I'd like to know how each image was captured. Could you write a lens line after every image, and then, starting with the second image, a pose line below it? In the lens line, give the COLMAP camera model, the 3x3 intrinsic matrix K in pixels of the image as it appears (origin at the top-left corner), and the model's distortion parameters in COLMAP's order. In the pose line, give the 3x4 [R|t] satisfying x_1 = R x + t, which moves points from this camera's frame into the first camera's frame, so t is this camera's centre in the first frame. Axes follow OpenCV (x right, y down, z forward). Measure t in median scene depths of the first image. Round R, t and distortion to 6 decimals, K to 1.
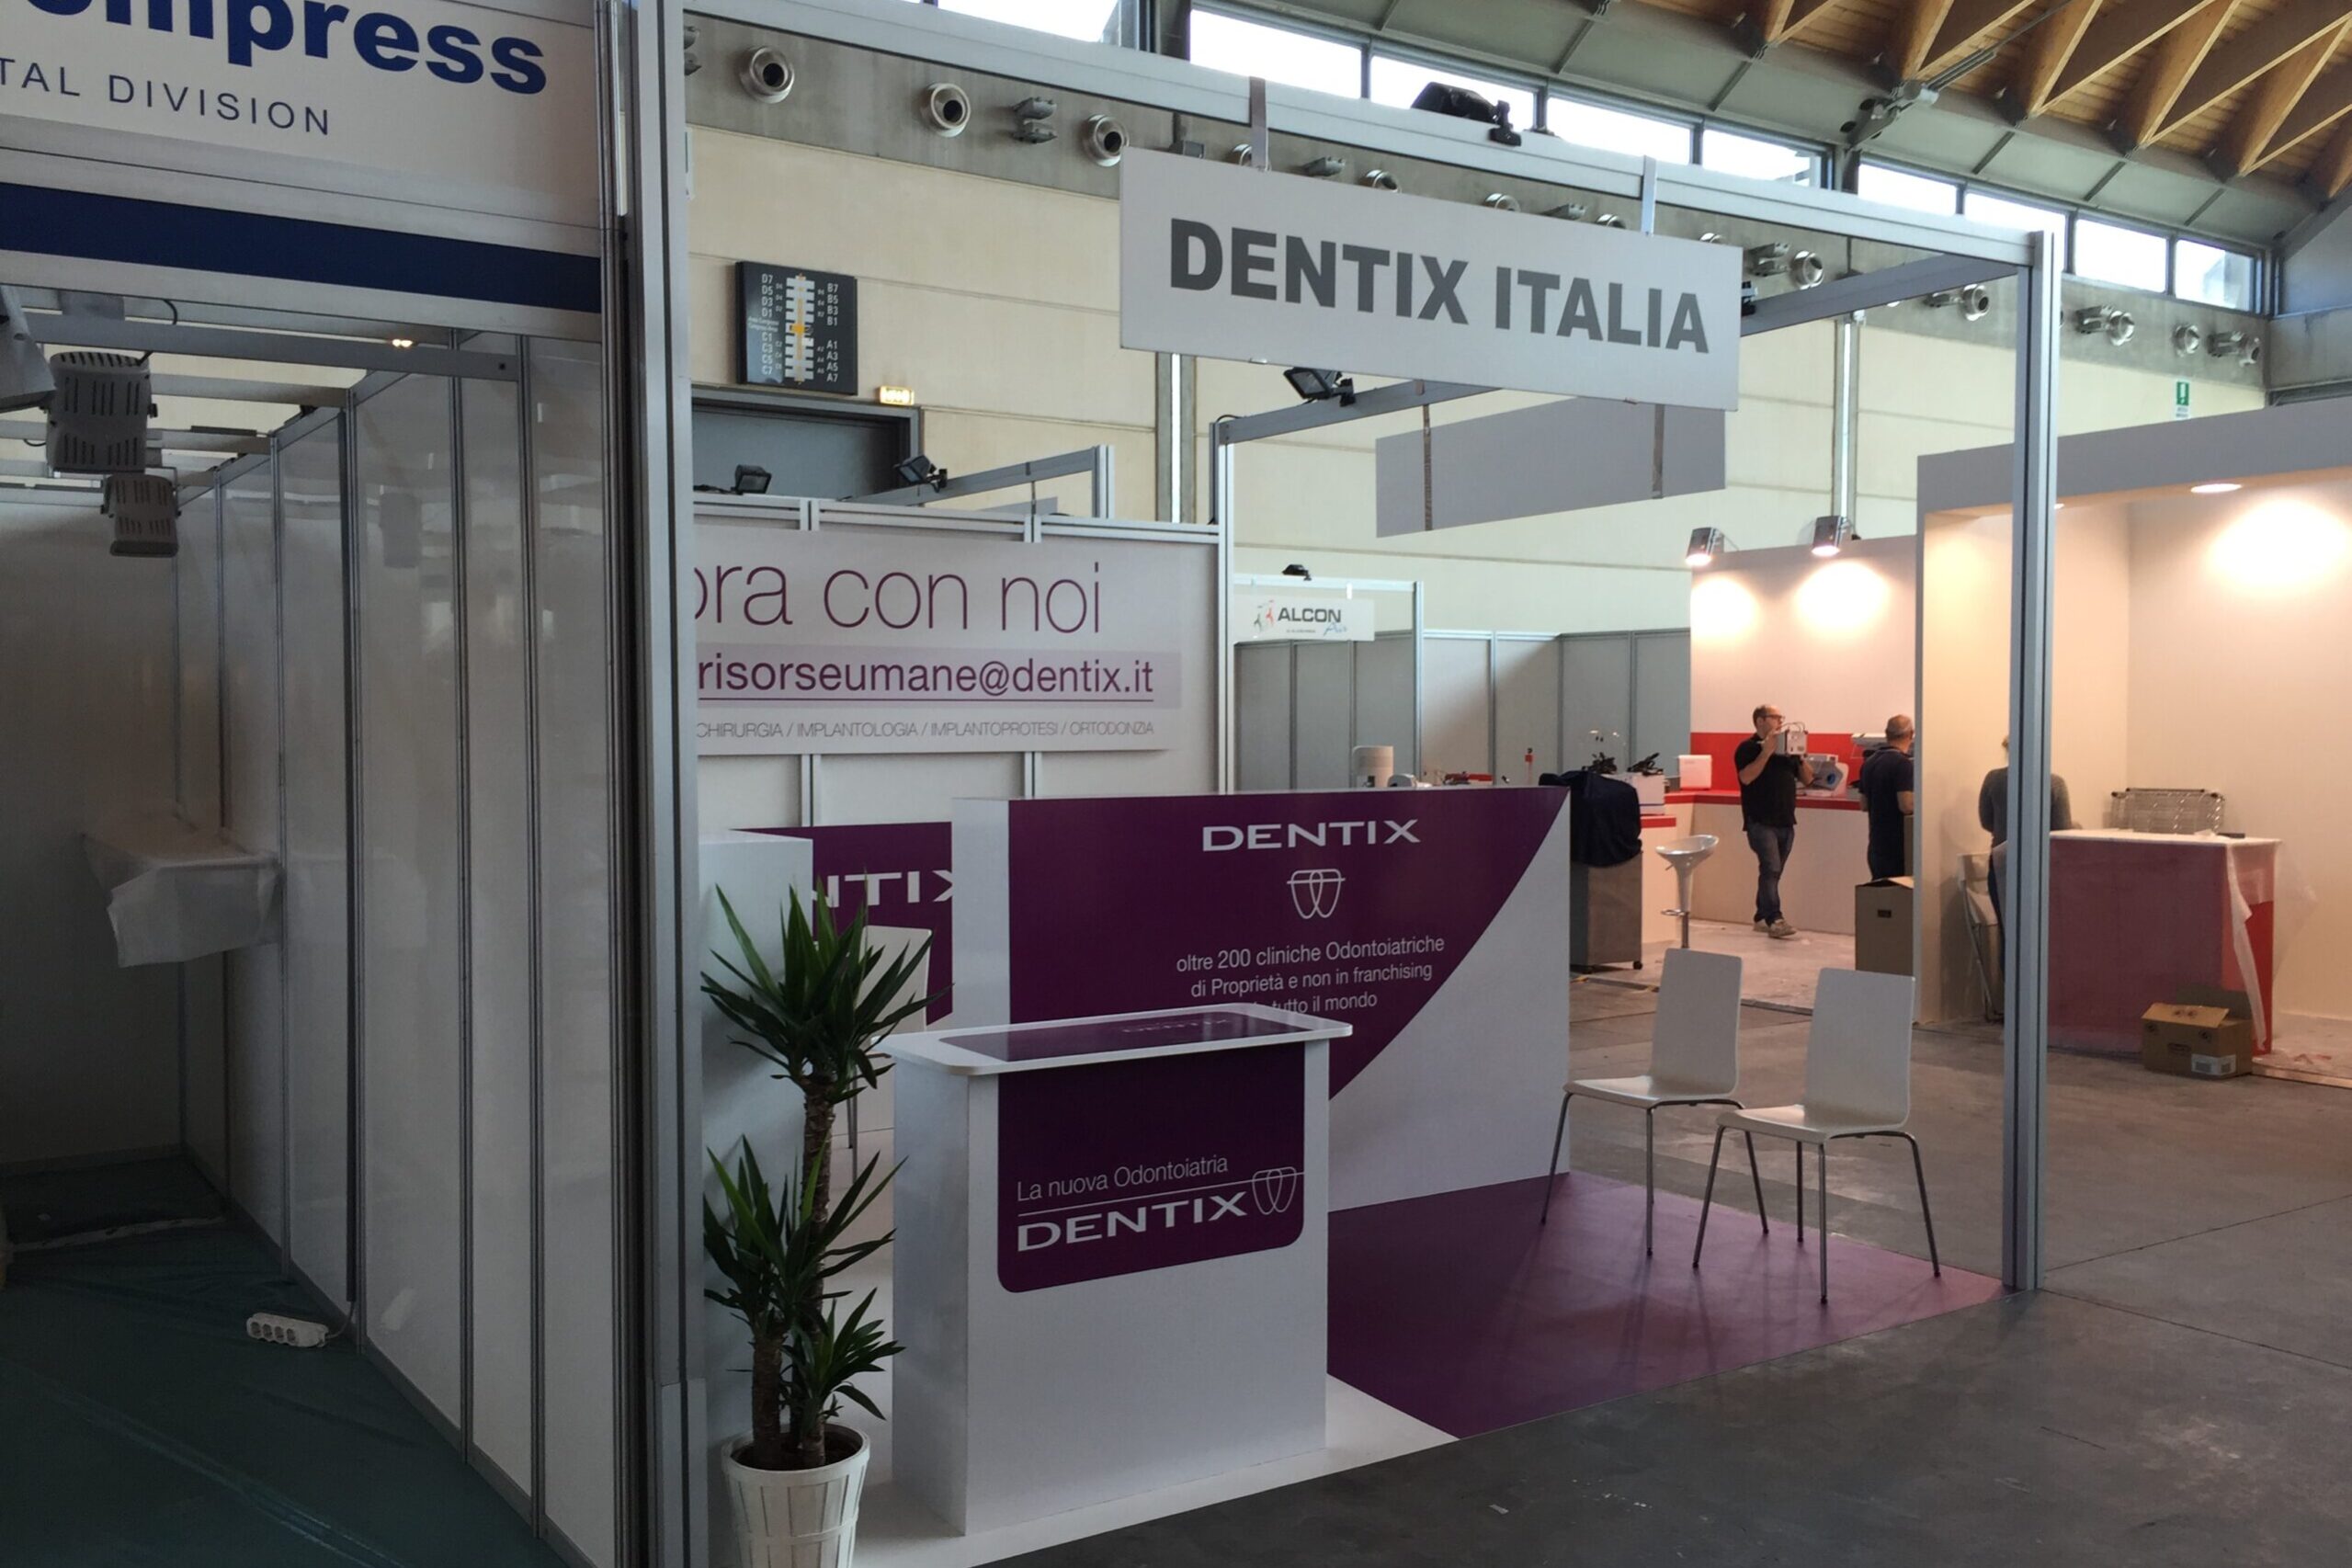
lens RADIAL K [[2000.8, 0, 1177.8], [0, 2000.8, 788.5], [0, 0, 1]] dist [0.083038, -0.098064]
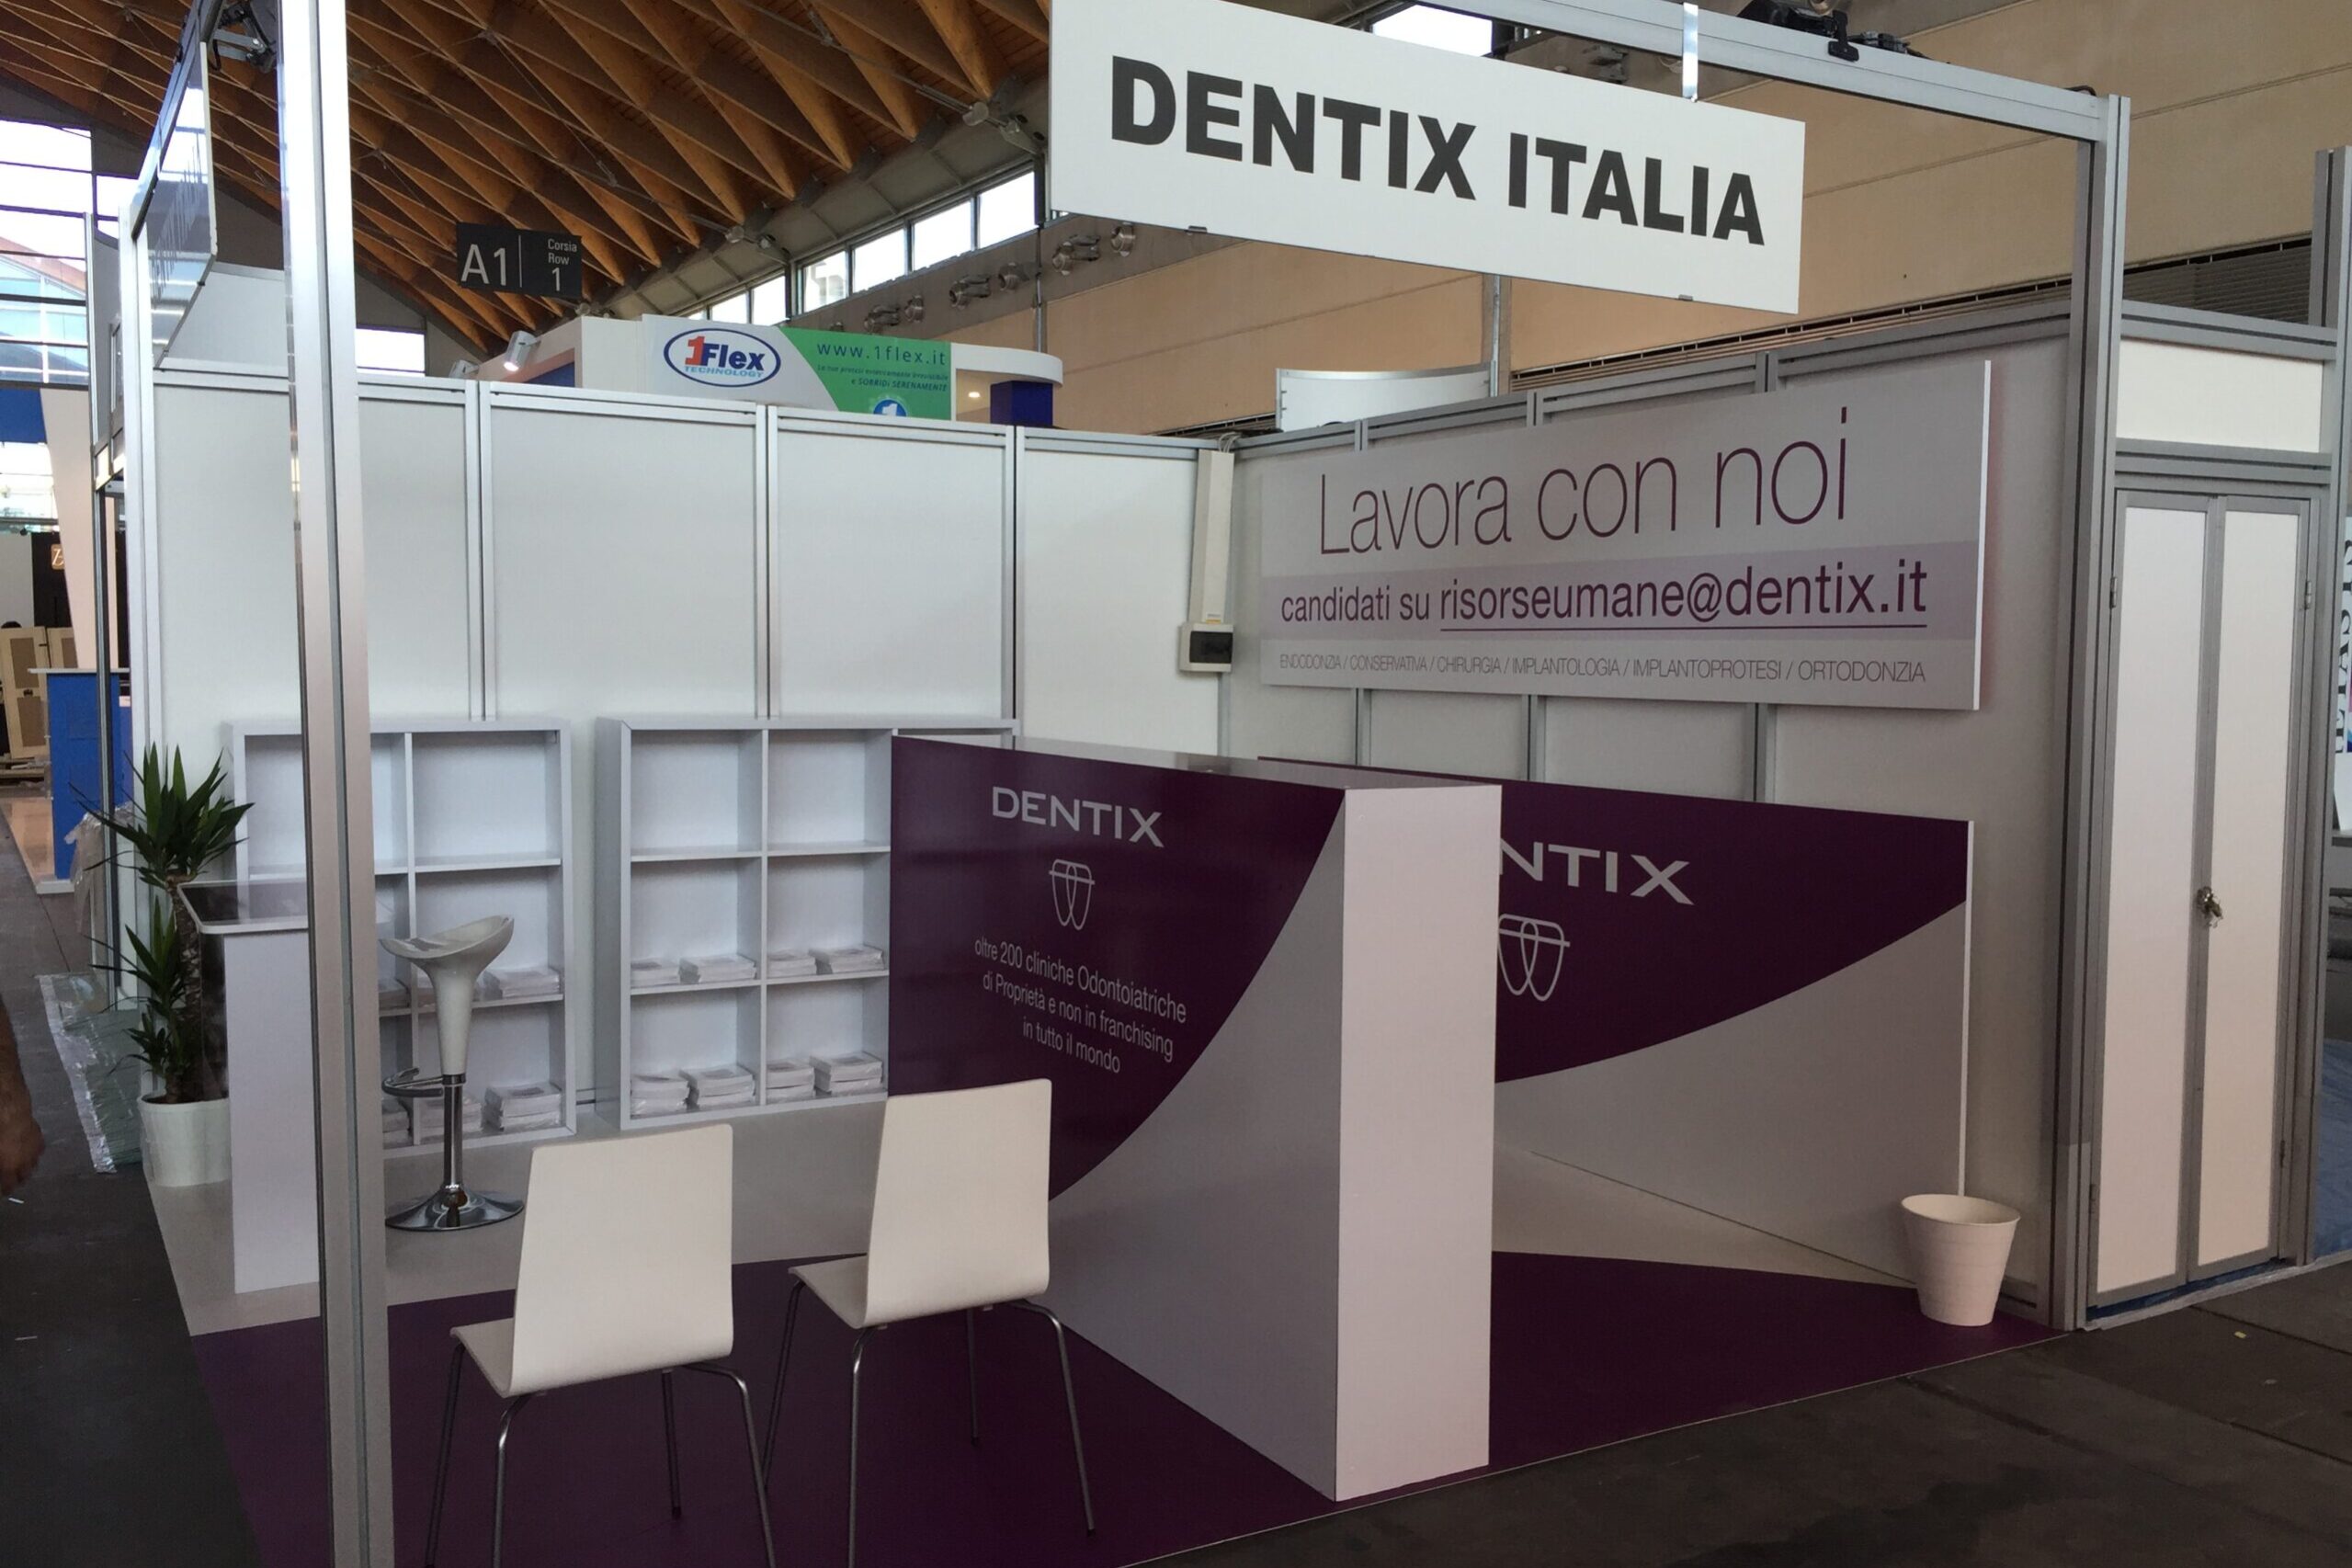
lens RADIAL K [[2000.8, 0, 1176.9], [0, 2000.8, 785.2], [0, 0, 1]] dist [0.083038, -0.098064]
pose [[-0.055200, 0.073418, -0.995772, 1.096688], [-0.039182, 0.996366, 0.075633, -0.061303], [0.997706, 0.043192, -0.052123, 1.483278]]
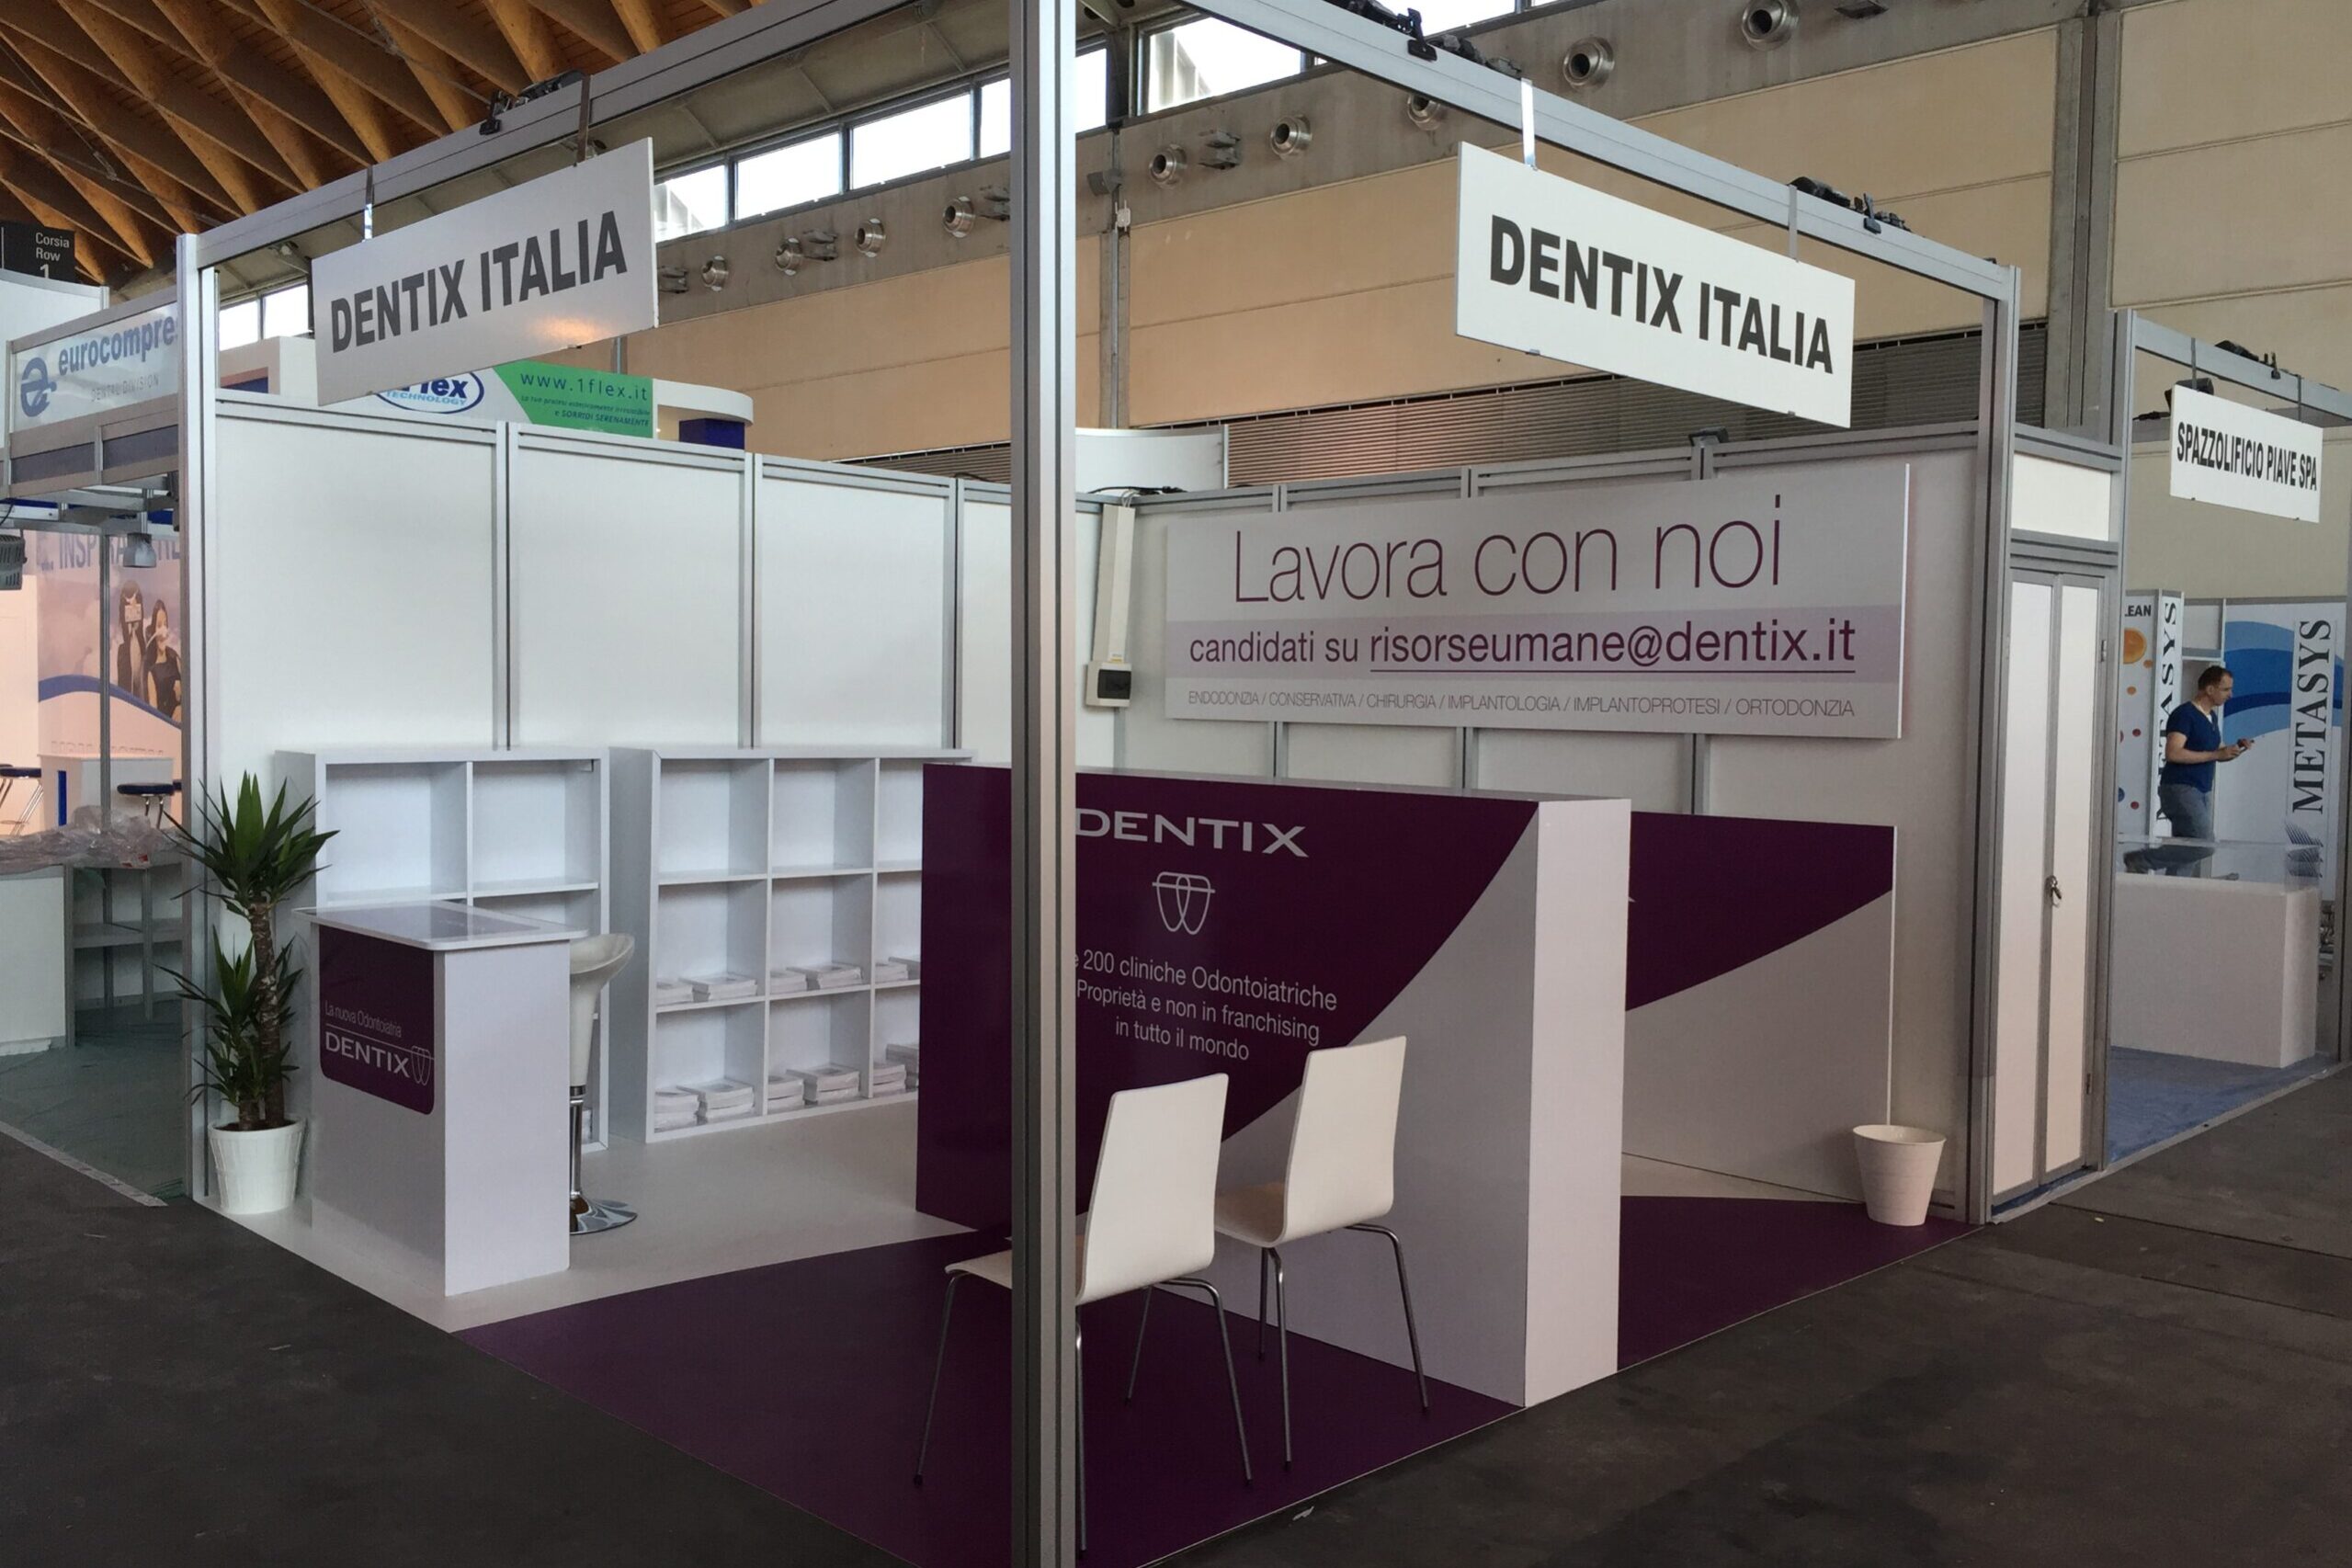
lens RADIAL K [[2000.8, 0, 1182.9], [0, 2000.8, 782.6], [0, 0, 1]] dist [0.083038, -0.098064]
pose [[0.200290, 0.052137, -0.978348, 1.233023], [-0.047037, 0.997943, 0.043552, -0.043328], [0.978607, 0.037295, 0.202331, 1.105052]]
